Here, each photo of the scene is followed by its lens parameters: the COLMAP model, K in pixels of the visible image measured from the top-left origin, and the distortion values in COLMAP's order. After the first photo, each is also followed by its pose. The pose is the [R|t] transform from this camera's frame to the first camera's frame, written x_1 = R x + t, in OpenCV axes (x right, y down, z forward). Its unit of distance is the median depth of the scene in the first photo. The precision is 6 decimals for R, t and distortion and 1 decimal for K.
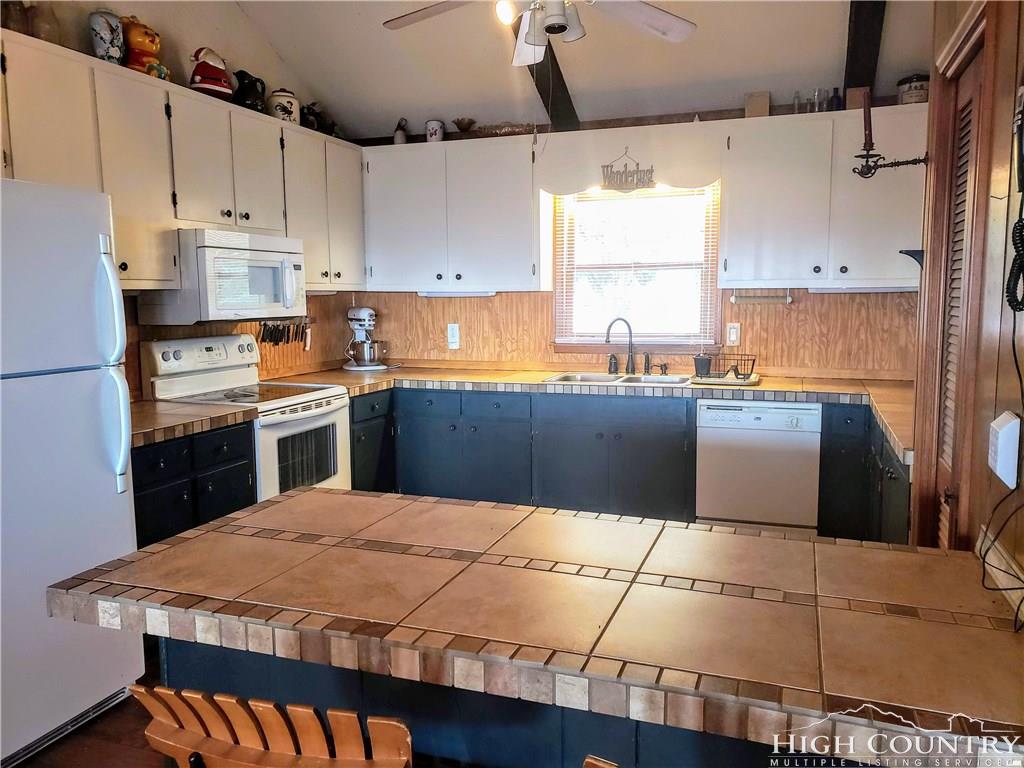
lens RADIAL K [[793.9, 0, 508.5], [0, 793.9, 384.5], [0, 0, 1]] dist [0.002606, -0.000299]
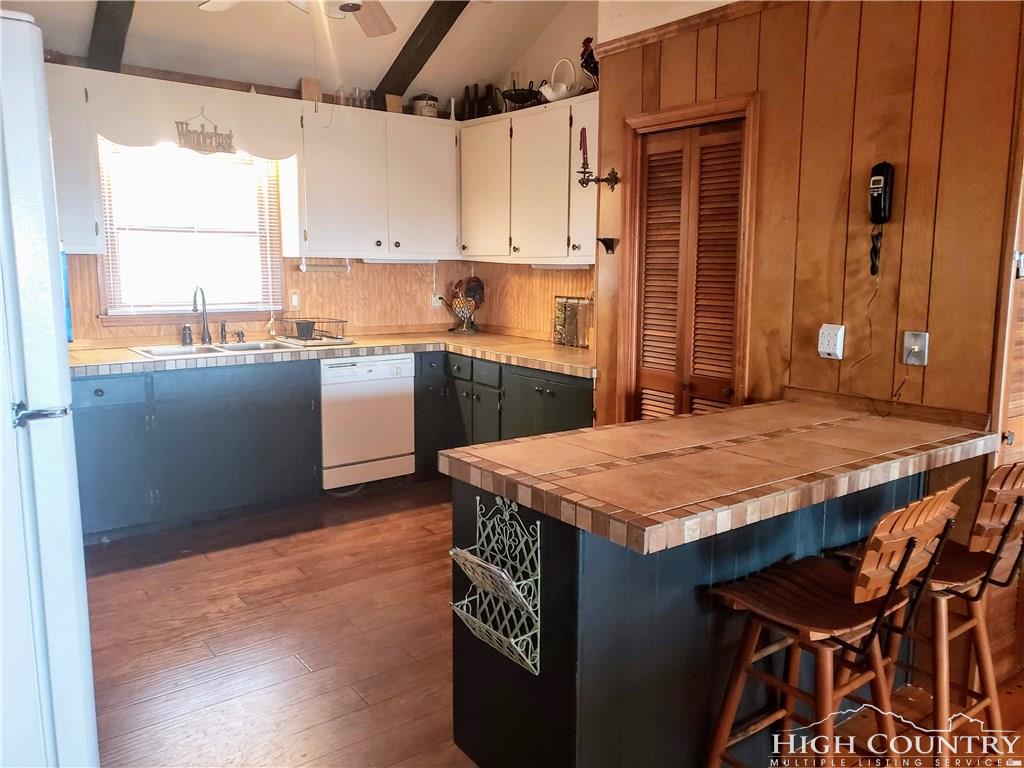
lens RADIAL K [[793.9, 0, 508.5], [0, 793.9, 384.5], [0, 0, 1]] dist [0.002606, -0.000299]
pose [[0.545050, -0.110694, 0.831064, -0.496014], [0.078164, 0.993638, 0.081085, -0.014566], [-0.834752, 0.020764, 0.550235, 0.173624]]
